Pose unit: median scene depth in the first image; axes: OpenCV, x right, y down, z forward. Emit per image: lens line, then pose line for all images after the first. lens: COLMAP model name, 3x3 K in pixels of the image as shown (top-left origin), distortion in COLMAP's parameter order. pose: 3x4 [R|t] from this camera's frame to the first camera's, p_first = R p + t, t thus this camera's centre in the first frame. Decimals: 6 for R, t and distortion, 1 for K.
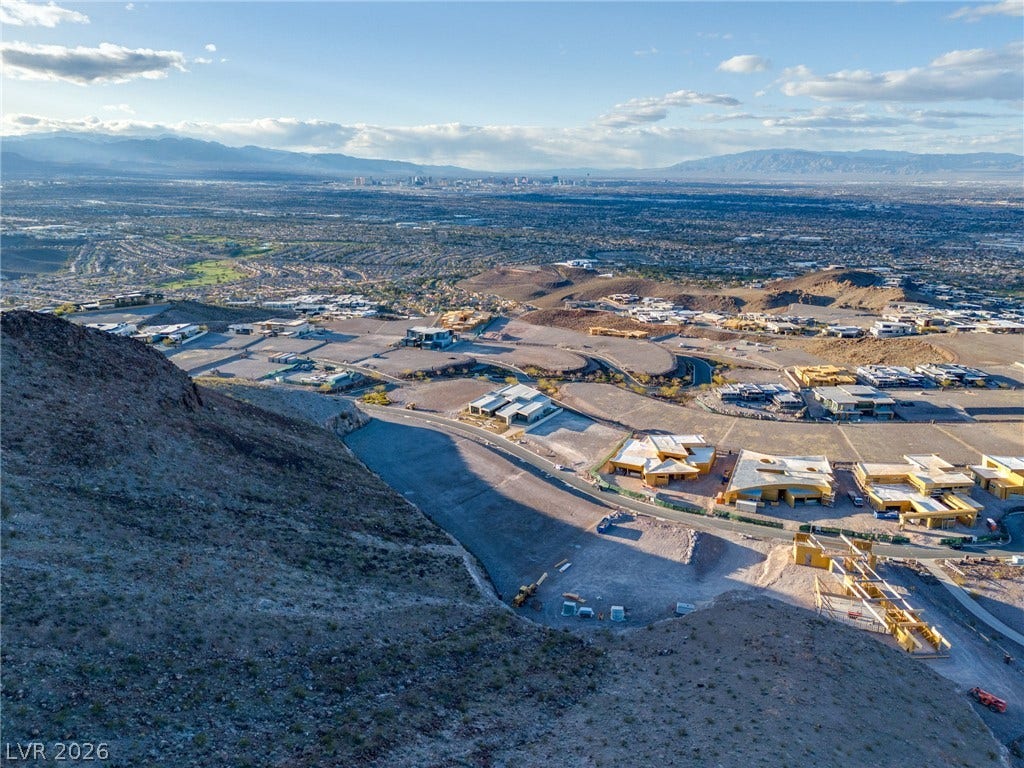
lens RADIAL K [[746.2, 0, 510.9], [0, 746.2, 390.9], [0, 0, 1]] dist [0.087757, -0.082084]
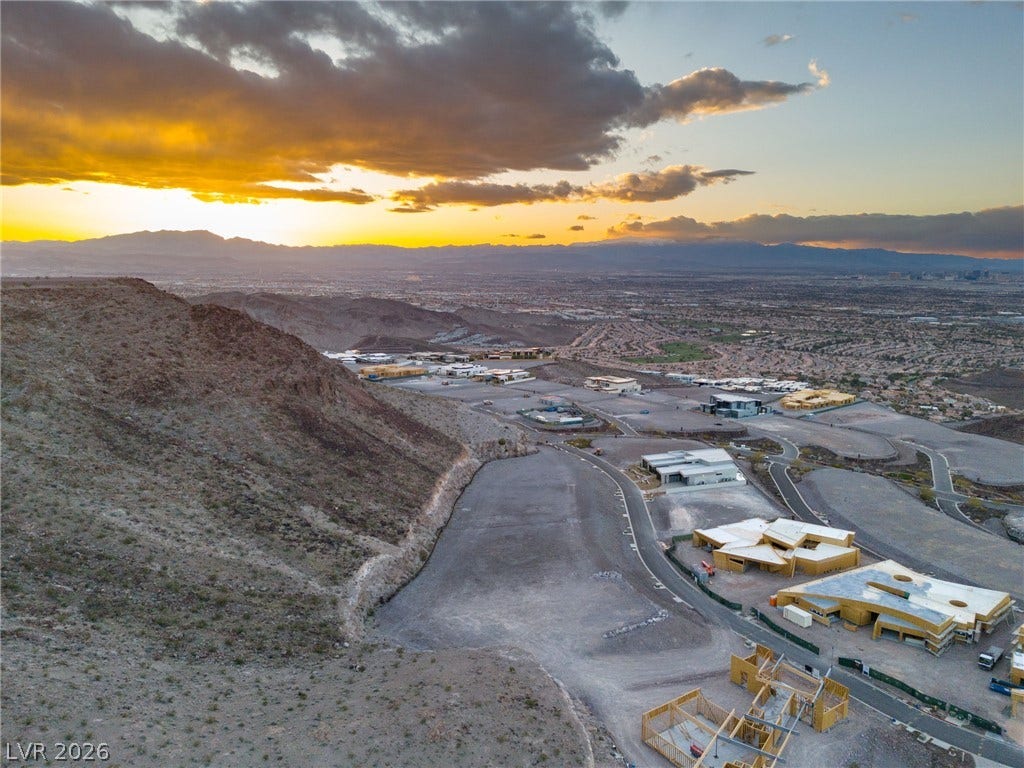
lens RADIAL K [[746.2, 0, 509.9], [0, 746.2, 381.2], [0, 0, 1]] dist [0.087757, -0.082084]
pose [[0.787174, 0.092334, -0.609779, 0.161285], [-0.173031, 0.982082, -0.074660, 0.010083], [0.591960, 0.164281, 0.789047, 0.067777]]
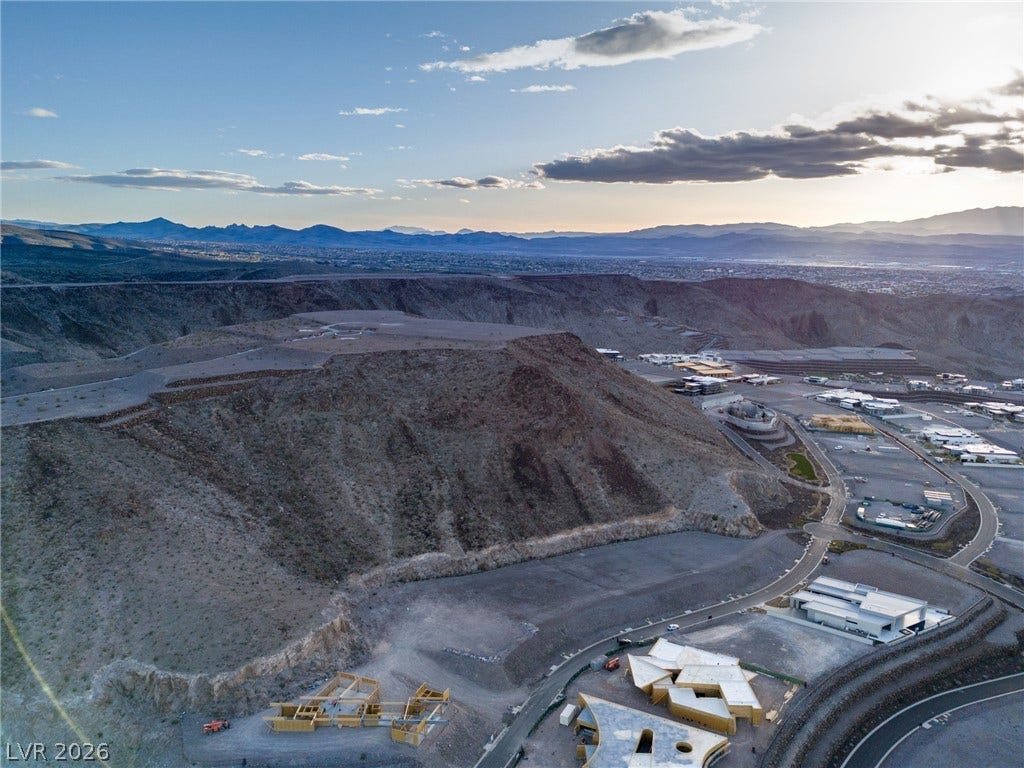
lens RADIAL K [[746.2, 0, 509.4], [0, 746.2, 376.9], [0, 0, 1]] dist [0.087757, -0.082084]
pose [[-0.075768, 0.173766, -0.981868, 0.350058], [-0.287677, 0.939018, 0.188382, -0.115453], [0.954726, 0.296734, -0.021159, 0.259081]]
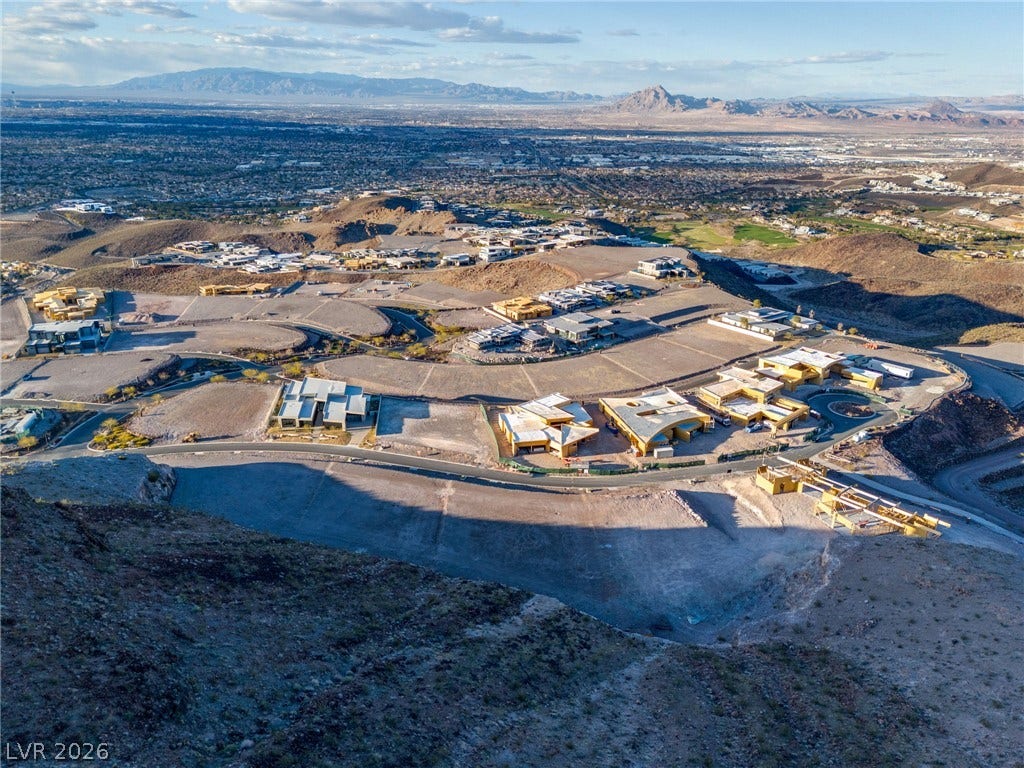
lens RADIAL K [[746.2, 0, 510.4], [0, 746.2, 384.8], [0, 0, 1]] dist [0.087757, -0.082084]
pose [[0.795876, -0.217229, 0.565148, -0.133692], [0.167879, 0.975997, 0.138733, -0.037559], [-0.581720, -0.015537, 0.813241, 0.084925]]
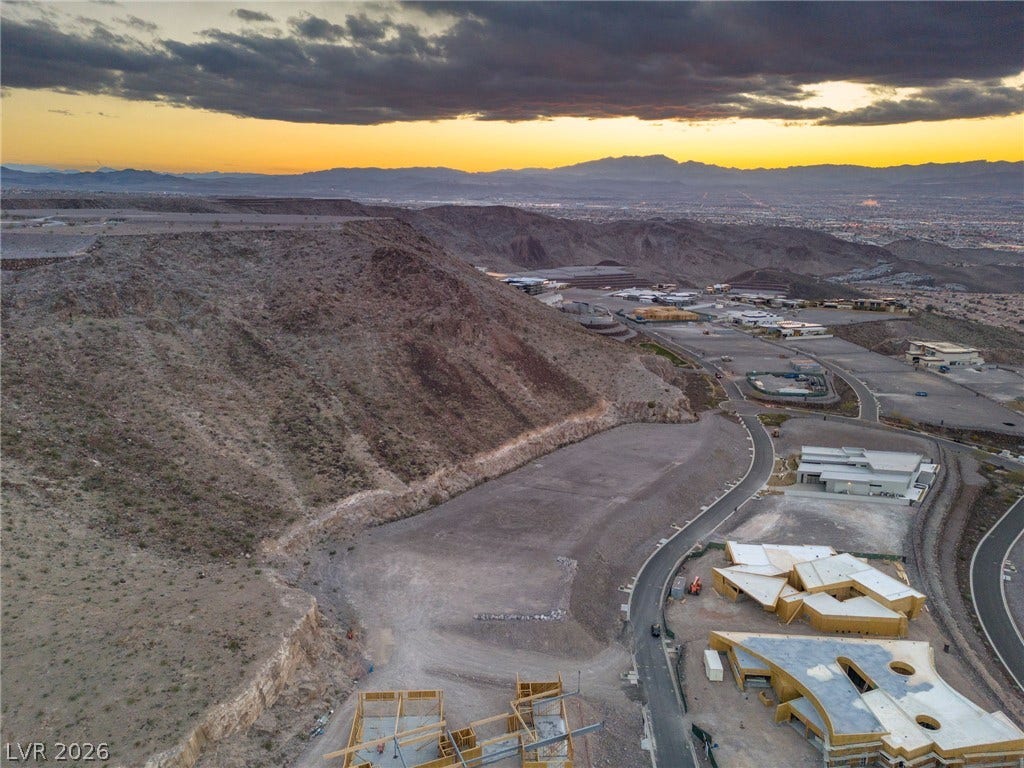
lens RADIAL K [[746.2, 0, 509.2], [0, 746.2, 381.7], [0, 0, 1]] dist [0.087757, -0.082084]
pose [[0.331053, 0.235028, -0.913874, 0.237809], [-0.270381, 0.951502, 0.146759, -0.034939], [0.904045, 0.198509, 0.378544, 0.177410]]
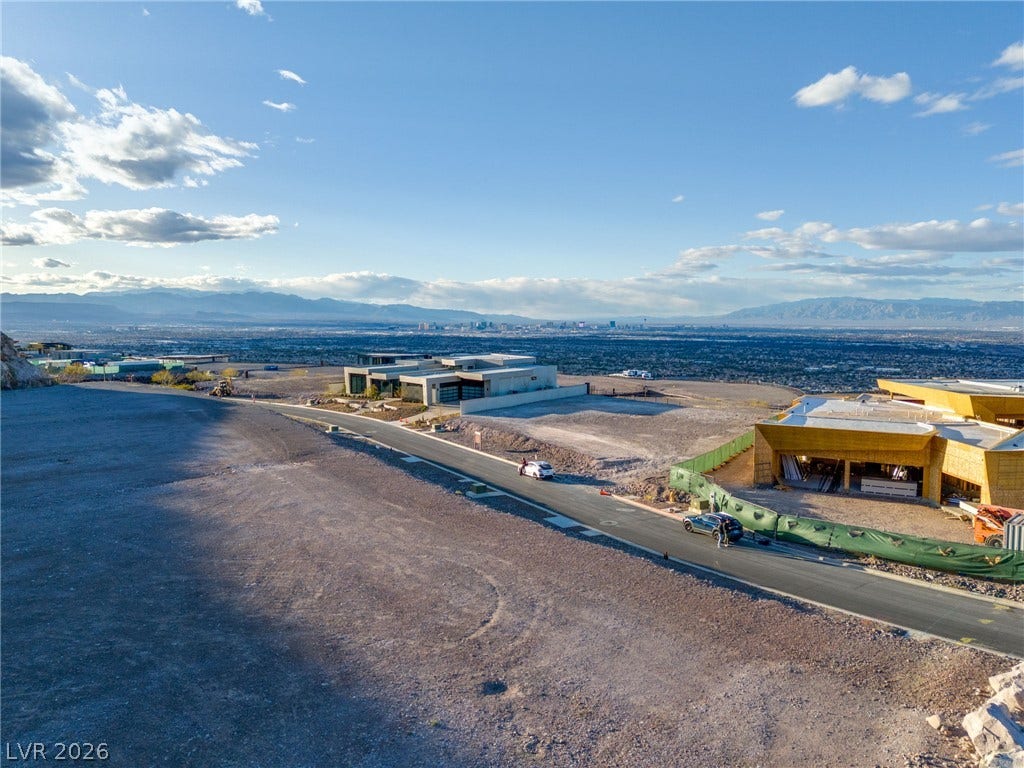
lens RADIAL K [[746.2, 0, 511.8], [0, 746.2, 384.8], [0, 0, 1]] dist [0.087757, -0.082084]
pose [[0.996973, 0.001944, -0.077725, 0.026719], [-0.017263, 0.980269, -0.196911, 0.044098], [0.075809, 0.197657, 0.977336, 0.269835]]
